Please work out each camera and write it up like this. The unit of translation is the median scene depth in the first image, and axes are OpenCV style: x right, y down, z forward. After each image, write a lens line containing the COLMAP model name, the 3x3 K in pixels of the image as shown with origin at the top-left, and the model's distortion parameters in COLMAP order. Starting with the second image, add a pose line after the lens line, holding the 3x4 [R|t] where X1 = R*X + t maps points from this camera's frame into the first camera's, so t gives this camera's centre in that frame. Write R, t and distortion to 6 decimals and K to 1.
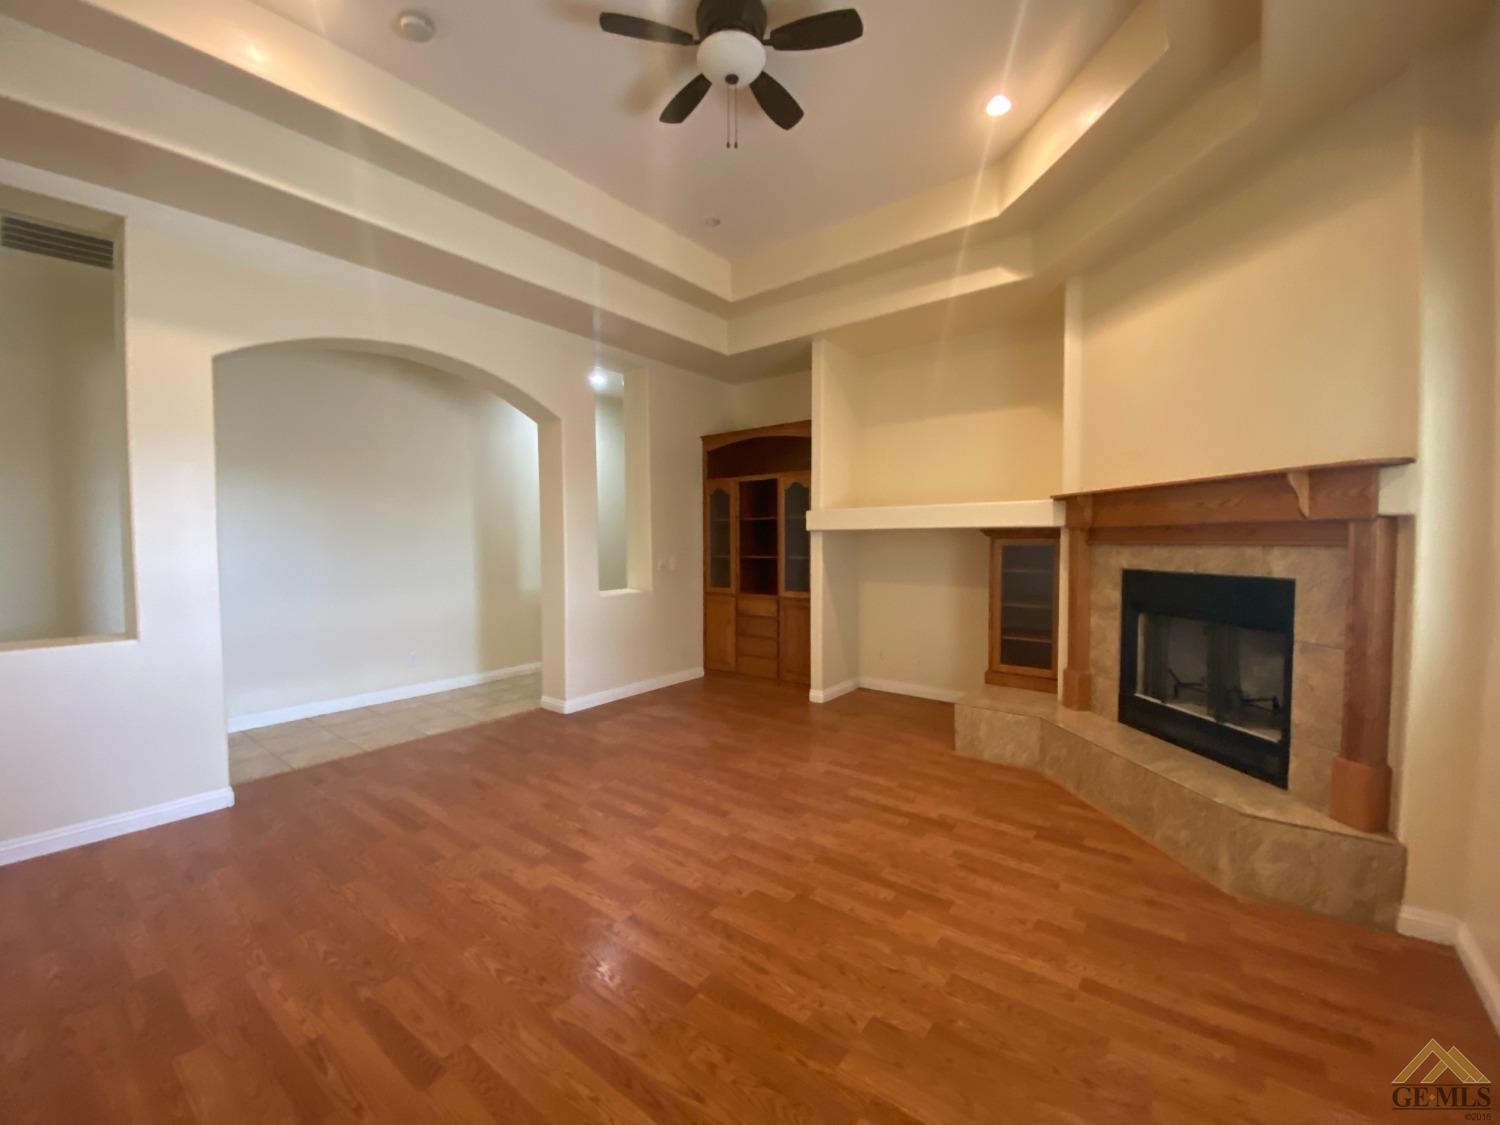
lens RADIAL K [[603.1, 0, 748.4], [0, 603.1, 563.3], [0, 0, 1]] dist [0.064415, -0.043898]
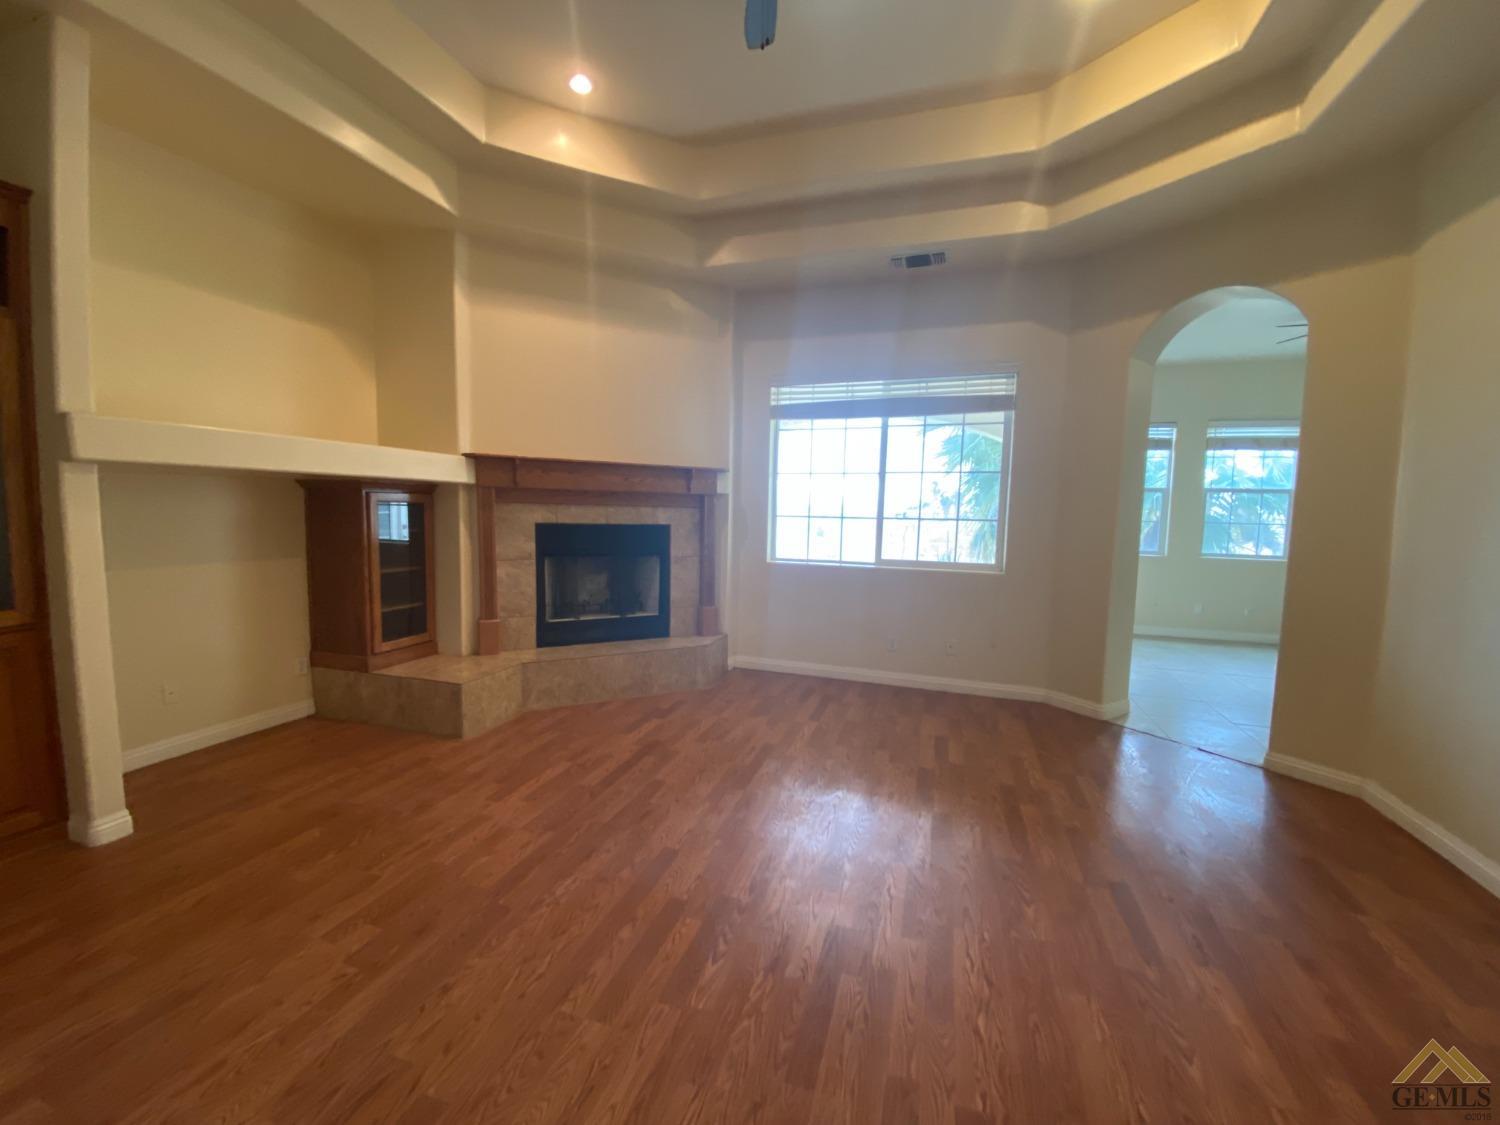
lens RADIAL K [[603.1, 0, 748.4], [0, 603.1, 563.3], [0, 0, 1]] dist [0.064415, -0.043898]
pose [[-0.336586, -0.083494, 0.937944, -0.728435], [0.015597, 0.995430, 0.094209, -0.020813], [-0.941524, 0.046339, -0.333746, 1.090839]]
